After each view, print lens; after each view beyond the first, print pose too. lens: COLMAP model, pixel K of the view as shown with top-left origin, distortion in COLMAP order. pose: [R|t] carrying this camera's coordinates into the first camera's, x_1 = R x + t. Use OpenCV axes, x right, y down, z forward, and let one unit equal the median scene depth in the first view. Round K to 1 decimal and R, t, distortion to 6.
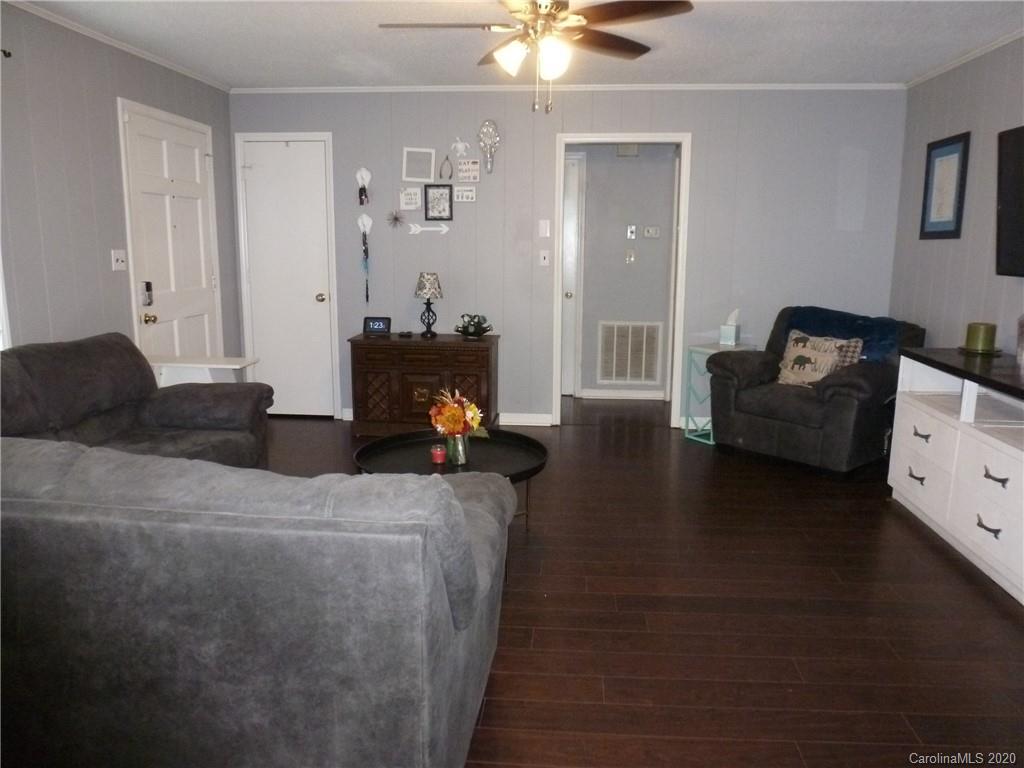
lens RADIAL K [[724.4, 0, 520.6], [0, 724.4, 381.0], [0, 0, 1]] dist [-0.081834, 0.033040]
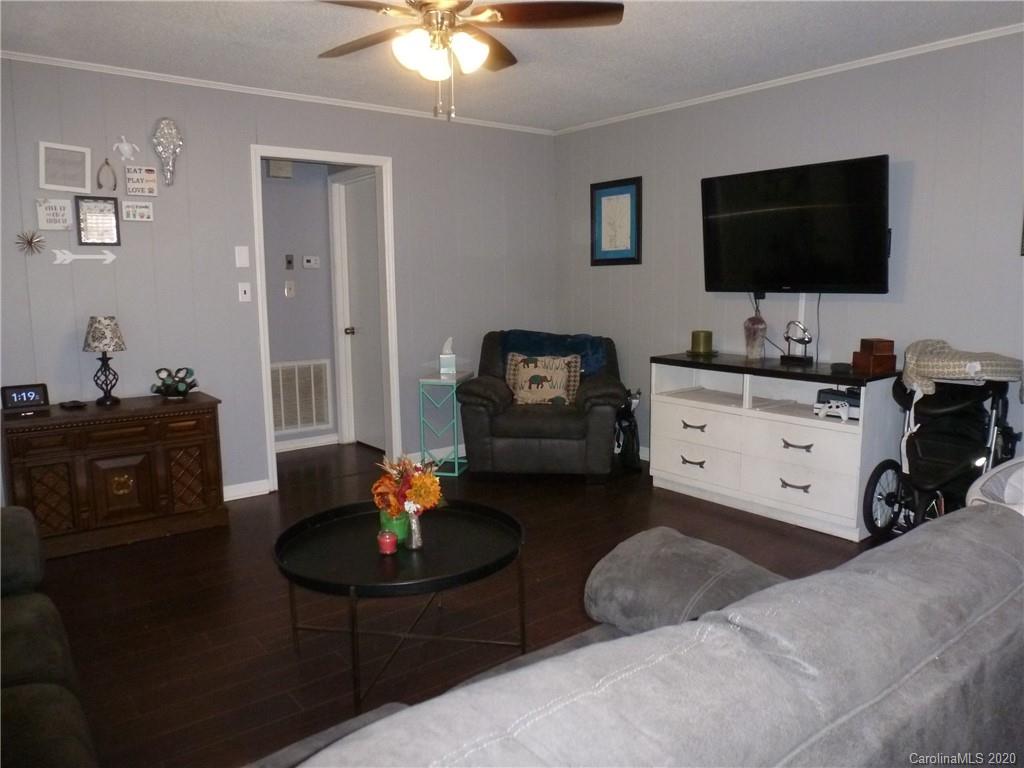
lens RADIAL K [[724.4, 0, 513.8], [0, 724.4, 381.6], [0, 0, 1]] dist [-0.081834, 0.033040]
pose [[0.726587, -0.105289, 0.678959, -0.315859], [0.137998, 0.990415, 0.005909, -0.032335], [-0.673073, 0.089401, 0.734152, 0.206207]]
